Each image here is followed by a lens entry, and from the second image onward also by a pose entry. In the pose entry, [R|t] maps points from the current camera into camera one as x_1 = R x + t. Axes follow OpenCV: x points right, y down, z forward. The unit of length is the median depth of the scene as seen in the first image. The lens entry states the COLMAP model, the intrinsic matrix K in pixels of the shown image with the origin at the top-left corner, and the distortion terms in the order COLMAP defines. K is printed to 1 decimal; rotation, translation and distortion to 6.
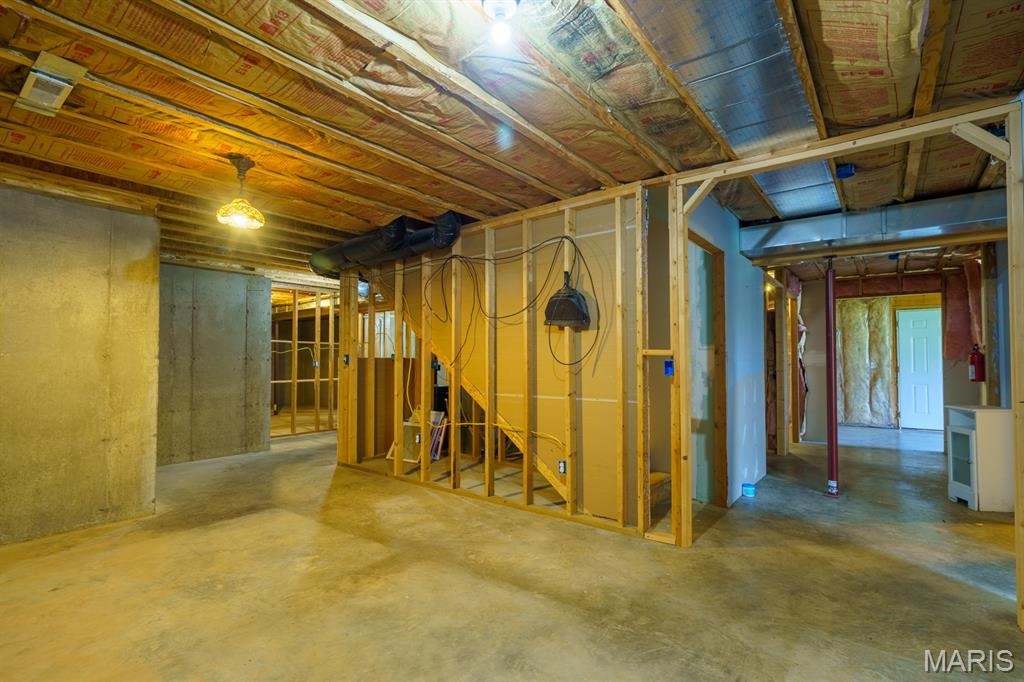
lens RADIAL K [[468.4, 0, 517.1], [0, 468.4, 345.3], [0, 0, 1]] dist [-0.001990, 0.000000]
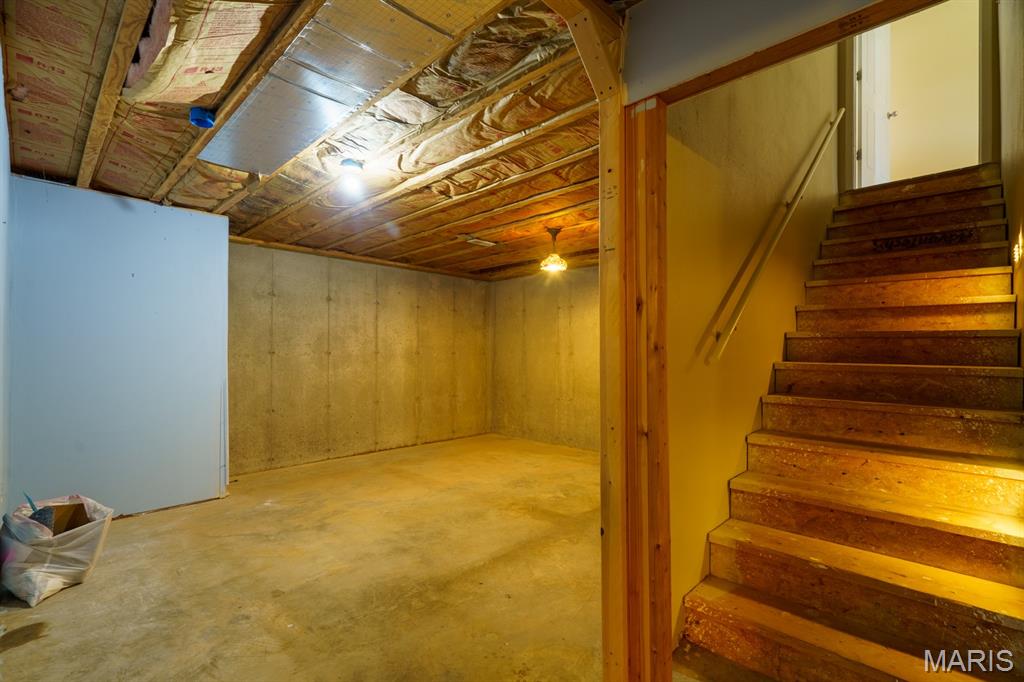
lens RADIAL K [[468.4, 0, 517.2], [0, 468.4, 346.6], [0, 0, 1]] dist [-0.001990, 0.000000]
pose [[-0.089727, -0.013538, -0.995874, 1.202684], [0.028134, 0.999474, -0.016122, 0.028801], [0.995569, -0.029464, -0.089299, 1.229170]]
